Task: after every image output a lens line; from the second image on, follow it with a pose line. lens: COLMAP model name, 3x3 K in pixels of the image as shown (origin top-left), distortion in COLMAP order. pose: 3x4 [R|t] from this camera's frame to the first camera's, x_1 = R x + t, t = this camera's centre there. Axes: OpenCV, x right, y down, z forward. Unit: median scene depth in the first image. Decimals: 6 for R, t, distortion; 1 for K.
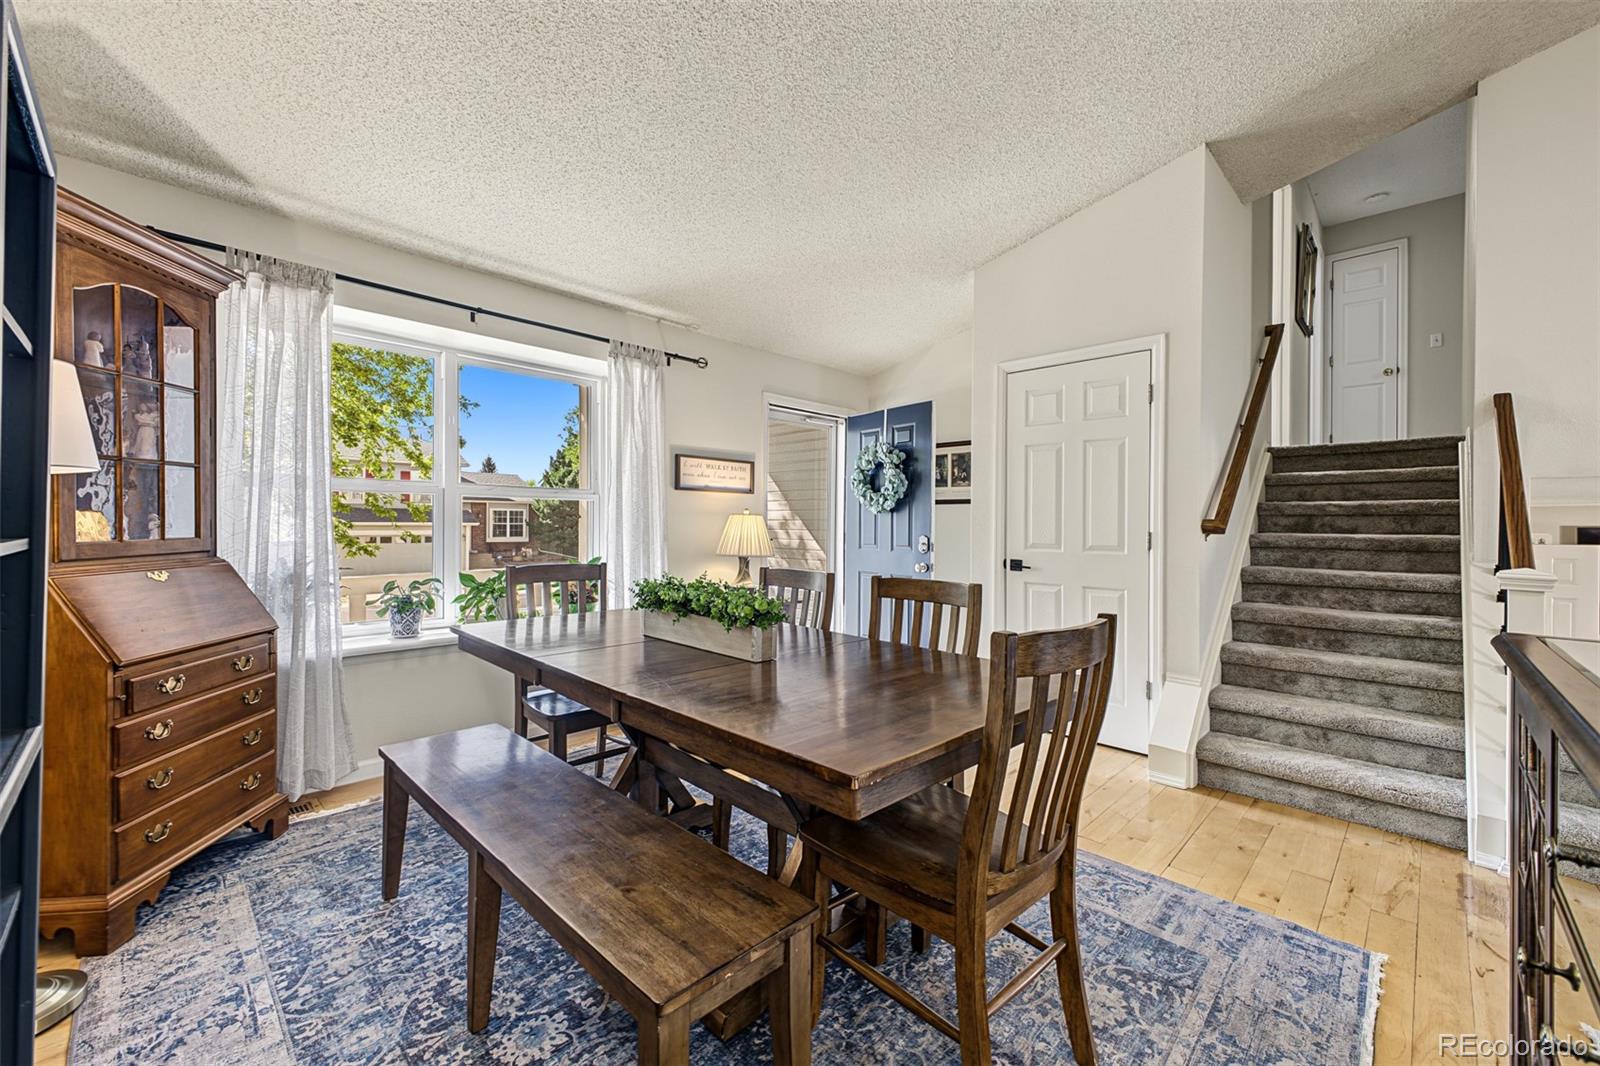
lens RADIAL K [[631.9, 0, 804.6], [0, 631.9, 531.8], [0, 0, 1]] dist [0.015289, -0.004027]
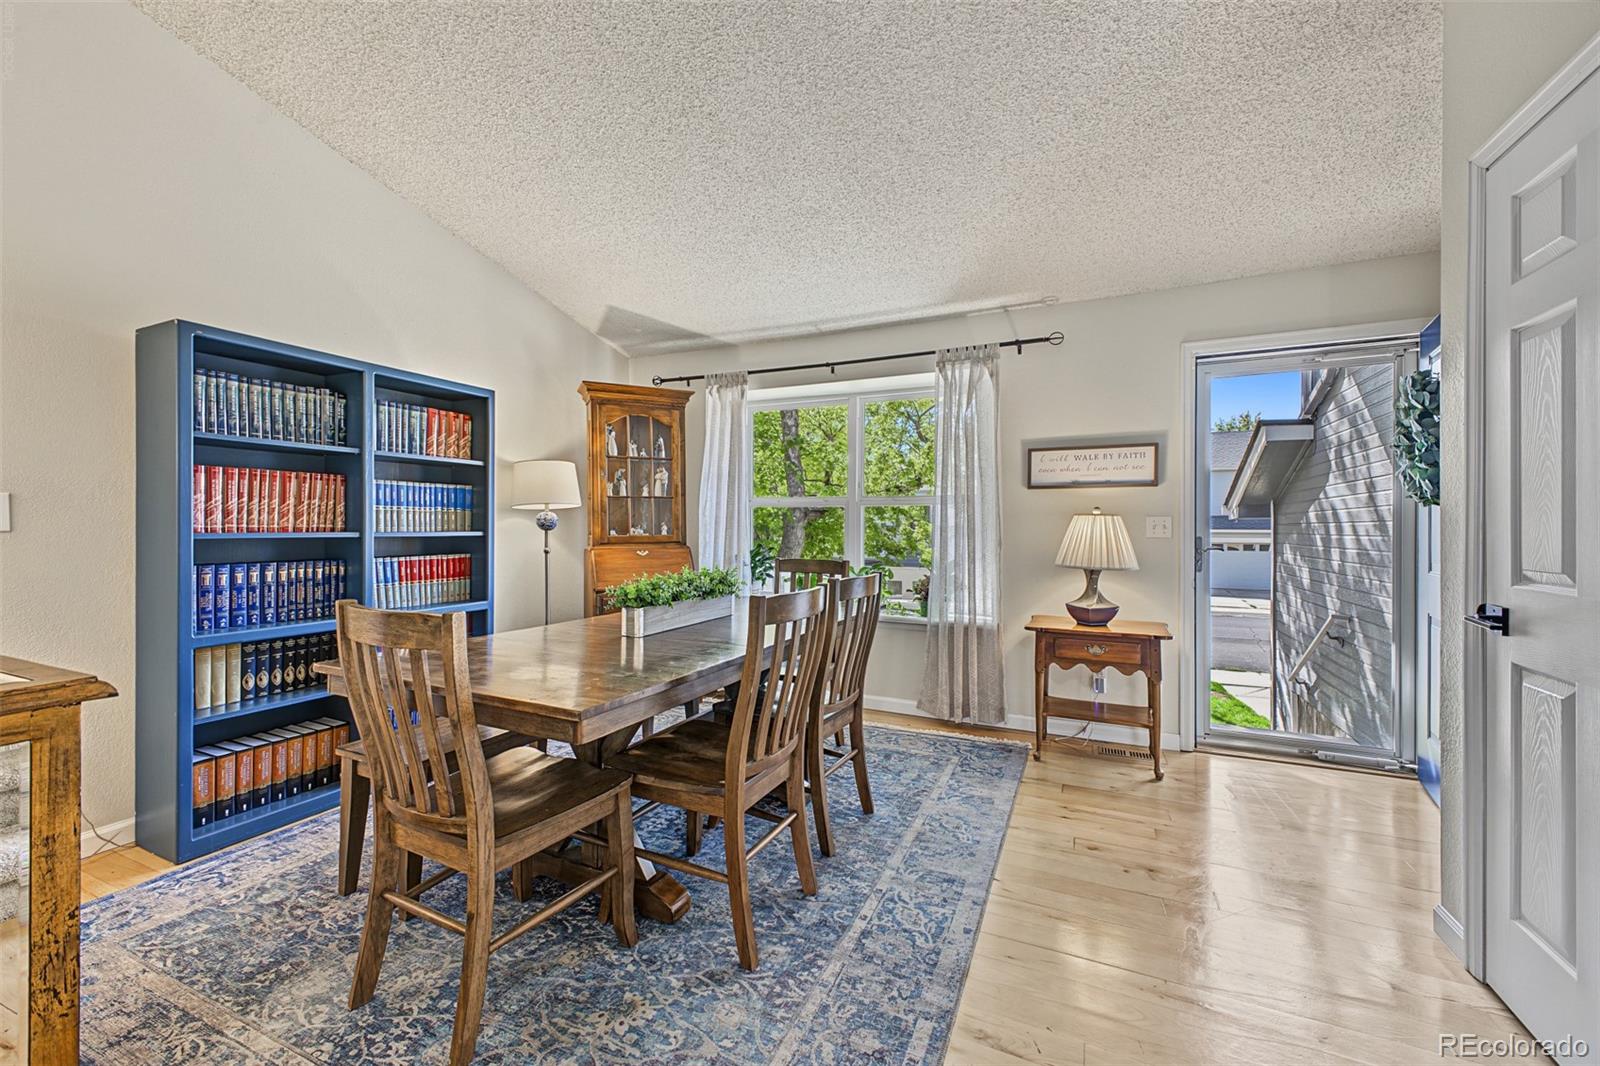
lens RADIAL K [[631.9, 0, 797.1], [0, 631.9, 528.1], [0, 0, 1]] dist [0.015289, -0.004027]
pose [[0.335528, -0.004288, -0.942021, 0.603385], [-0.012343, 0.999884, -0.008947, 0.001459], [0.941949, 0.014629, 0.335436, 0.444050]]
